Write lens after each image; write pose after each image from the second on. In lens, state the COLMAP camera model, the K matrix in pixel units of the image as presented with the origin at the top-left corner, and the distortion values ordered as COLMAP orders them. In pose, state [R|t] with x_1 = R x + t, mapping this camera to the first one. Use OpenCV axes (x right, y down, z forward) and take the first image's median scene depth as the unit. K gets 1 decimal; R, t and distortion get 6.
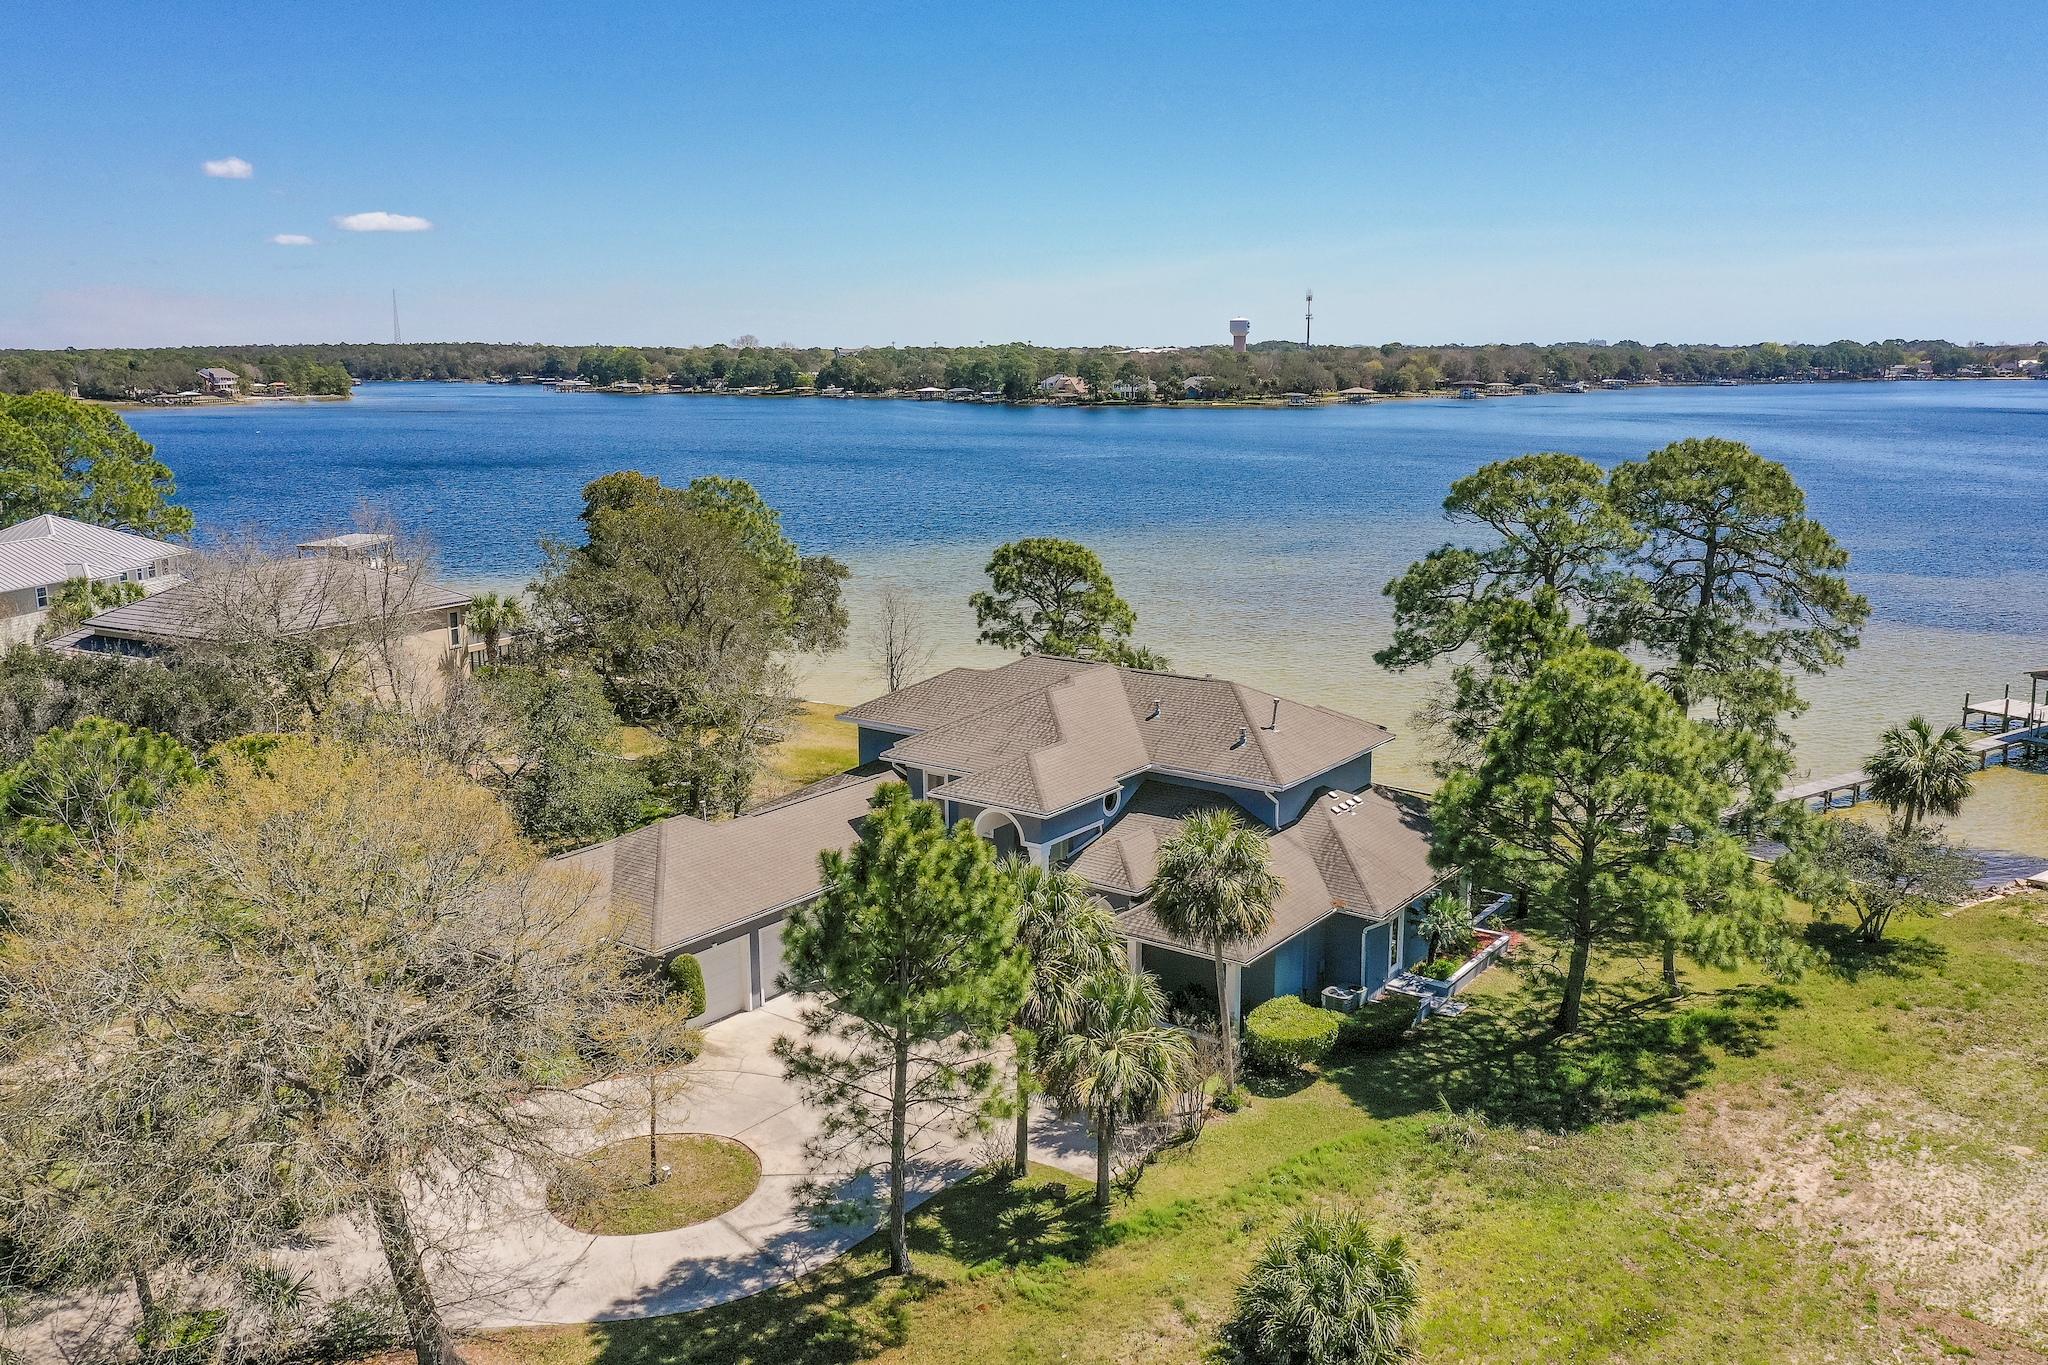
lens RADIAL K [[1653.8, 0, 1024.0], [0, 1653.8, 682.5], [0, 0, 1]] dist [-0.006149, -0.003871]
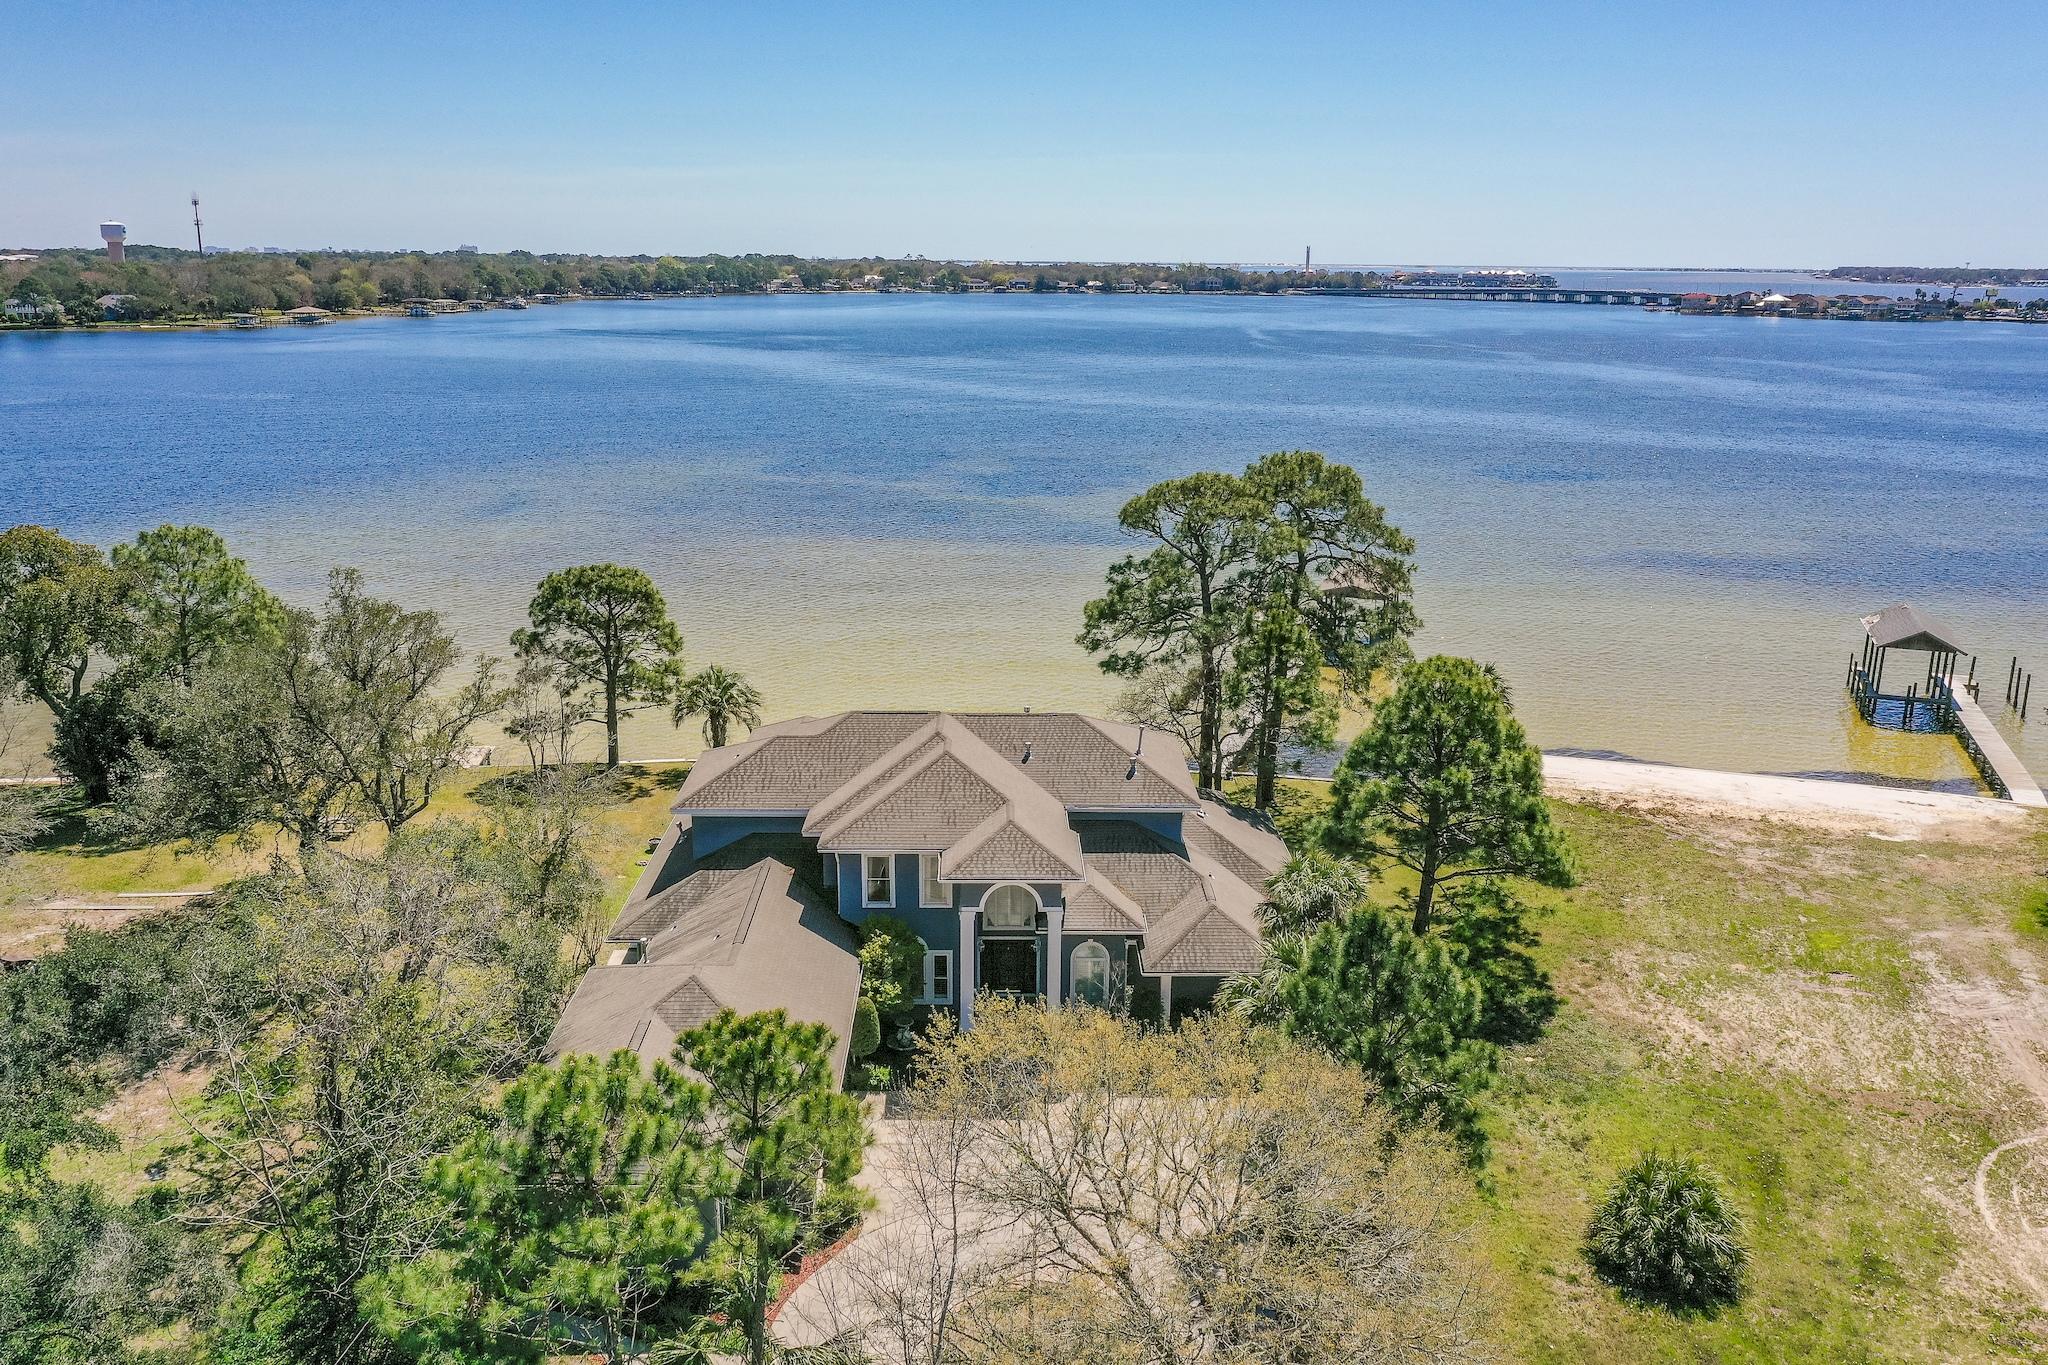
lens RADIAL K [[1608.3, 0, 1024.0], [0, 1608.3, 682.5], [0, 0, 1]] dist [-0.005411, -0.004174]
pose [[0.791245, -0.141781, 0.594835, -0.626862], [0.104381, 0.989789, 0.097073, -0.151340], [-0.602524, -0.014719, 0.797965, 0.217395]]
